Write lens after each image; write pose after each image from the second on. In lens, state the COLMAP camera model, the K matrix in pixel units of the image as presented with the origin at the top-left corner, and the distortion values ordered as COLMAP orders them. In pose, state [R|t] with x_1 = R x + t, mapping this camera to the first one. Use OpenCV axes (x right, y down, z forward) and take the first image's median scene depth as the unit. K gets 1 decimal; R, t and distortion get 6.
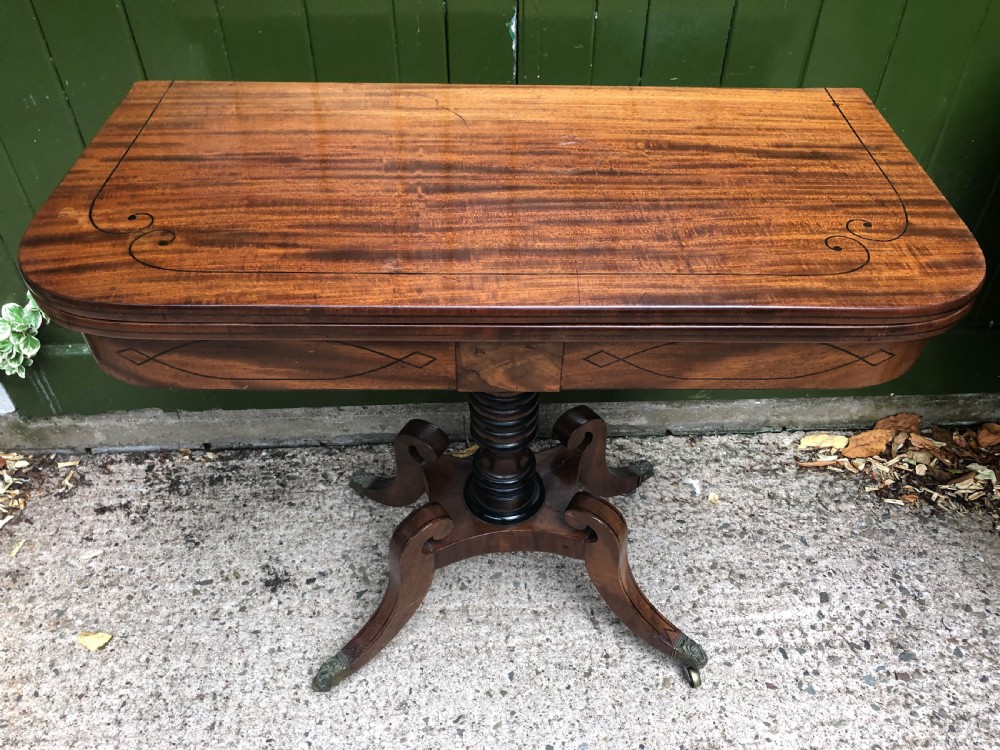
lens RADIAL K [[826.1, 0, 502.0], [0, 826.1, 369.7], [0, 0, 1]] dist [0.001741, 0.022042]
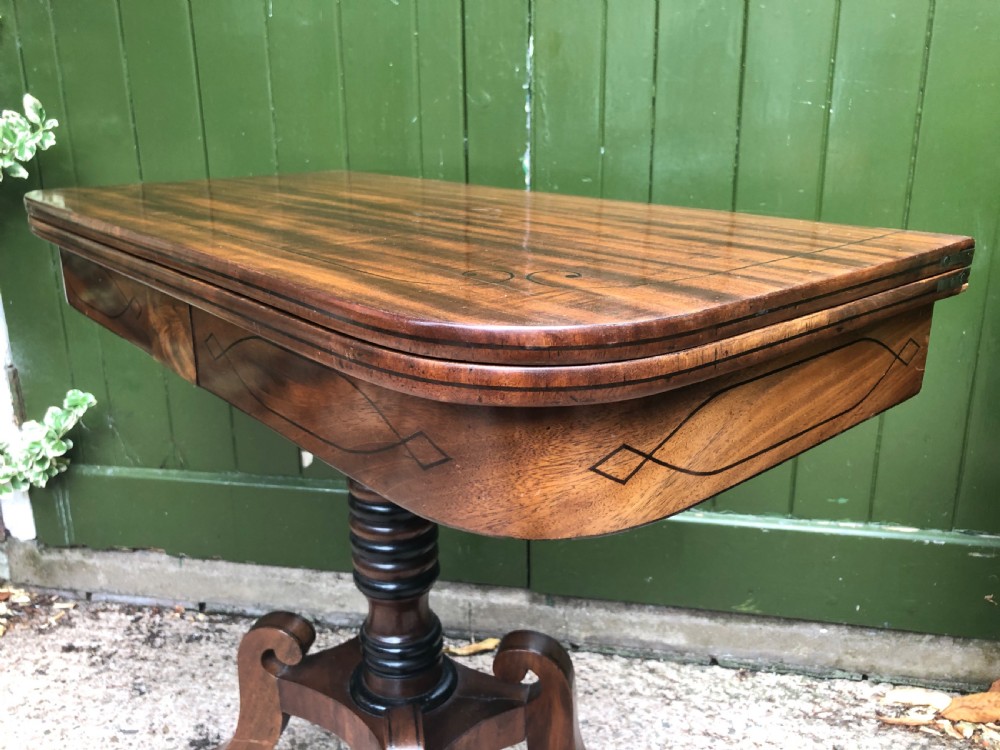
lens RADIAL K [[831.7, 0, 510.1], [0, 831.7, 364.4], [0, 0, 1]] dist [0.009907, 0.001929]
pose [[0.974786, 0.060070, -0.214903, 0.190106], [-0.149311, 0.891297, -0.428131, 0.227177], [0.165825, 0.449423, 0.877793, 0.128461]]
